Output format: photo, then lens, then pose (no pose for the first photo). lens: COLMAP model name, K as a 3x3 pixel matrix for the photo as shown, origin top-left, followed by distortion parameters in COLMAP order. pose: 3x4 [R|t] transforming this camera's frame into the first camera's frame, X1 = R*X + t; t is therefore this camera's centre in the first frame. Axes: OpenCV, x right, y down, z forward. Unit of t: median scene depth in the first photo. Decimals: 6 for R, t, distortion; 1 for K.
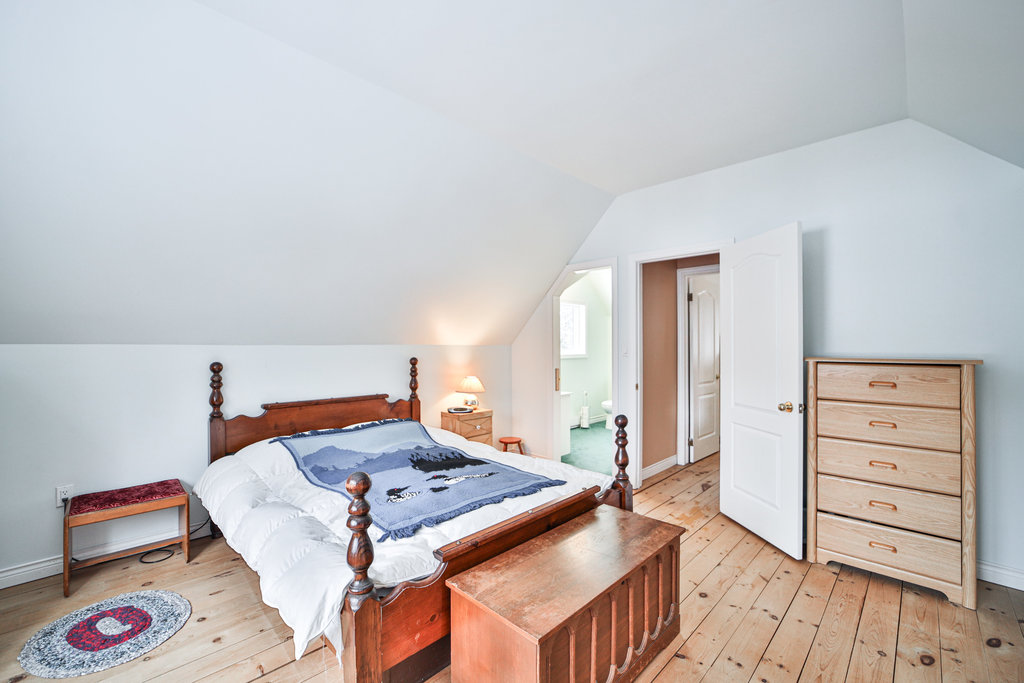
lens RADIAL K [[437.5, 0, 512.0], [0, 437.5, 341.5], [0, 0, 1]] dist [-0.002334, -0.000169]
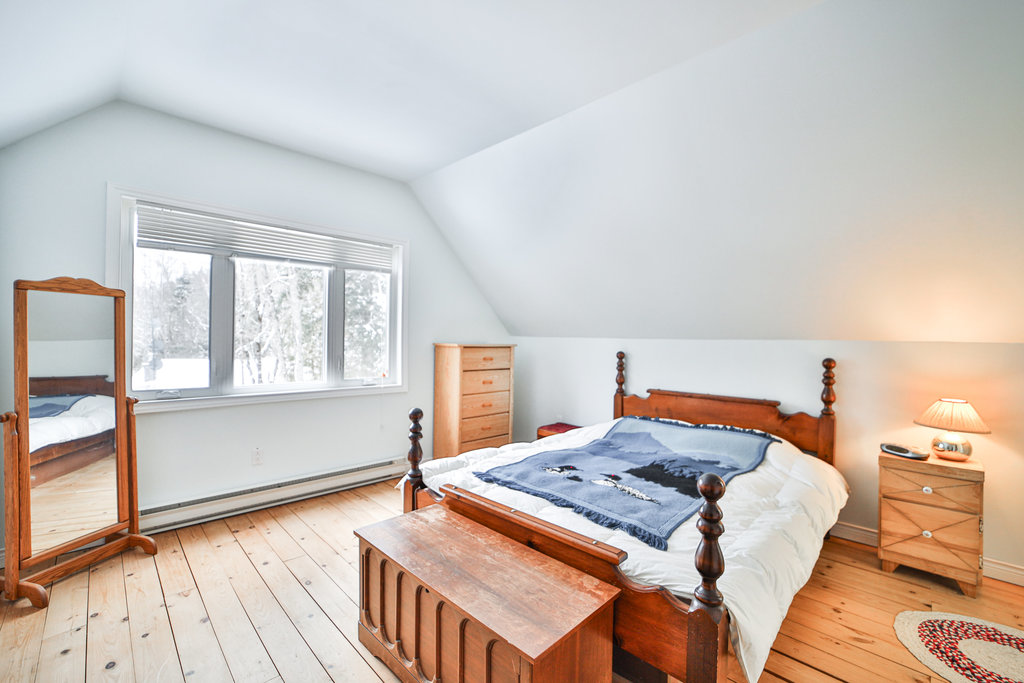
lens RADIAL K [[437.5, 0, 512.0], [0, 437.5, 341.5], [0, 0, 1]] dist [-0.002334, -0.000169]
pose [[-0.017672, 0.007112, -0.999819, 0.659765], [0.000434, 0.999975, 0.007105, 0.005471], [0.999844, -0.000308, -0.017675, 0.664668]]
